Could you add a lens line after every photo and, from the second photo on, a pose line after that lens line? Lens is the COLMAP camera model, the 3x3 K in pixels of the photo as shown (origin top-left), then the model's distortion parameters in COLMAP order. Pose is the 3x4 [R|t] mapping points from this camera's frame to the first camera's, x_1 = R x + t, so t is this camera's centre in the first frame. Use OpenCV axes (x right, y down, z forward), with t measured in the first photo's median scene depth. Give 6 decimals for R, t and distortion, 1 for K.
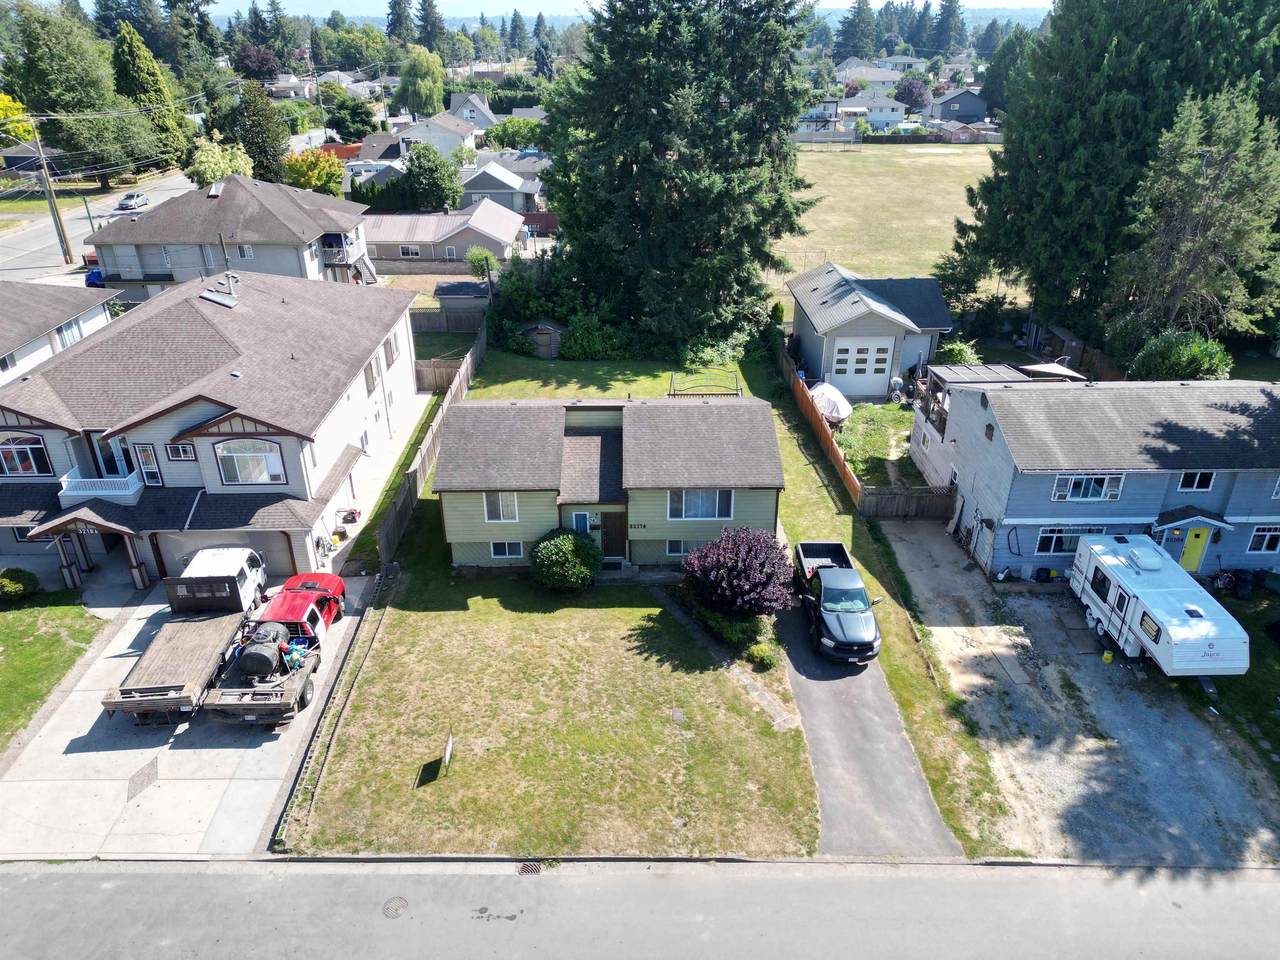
lens RADIAL K [[898.4, 0, 633.9], [0, 898.4, 473.2], [0, 0, 1]] dist [0.068975, -0.076801]
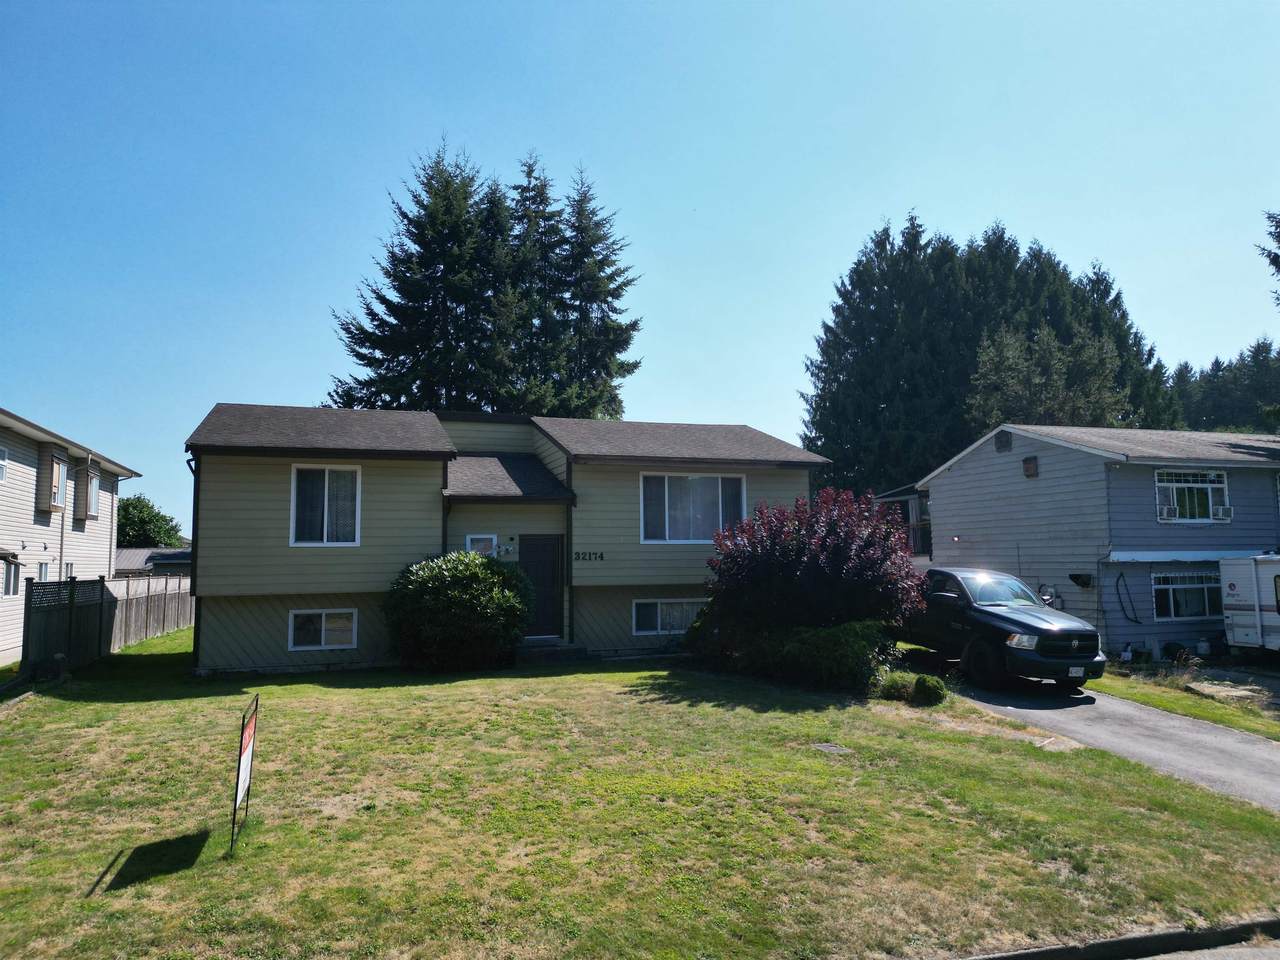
lens RADIAL K [[898.4, 0, 633.9], [0, 898.4, 473.2], [0, 0, 1]] dist [0.068975, -0.076801]
pose [[0.952567, 0.023949, 0.303386, -0.087464], [0.144802, 0.841156, -0.521046, 0.195445], [-0.267673, 0.540262, 0.797789, 0.339766]]
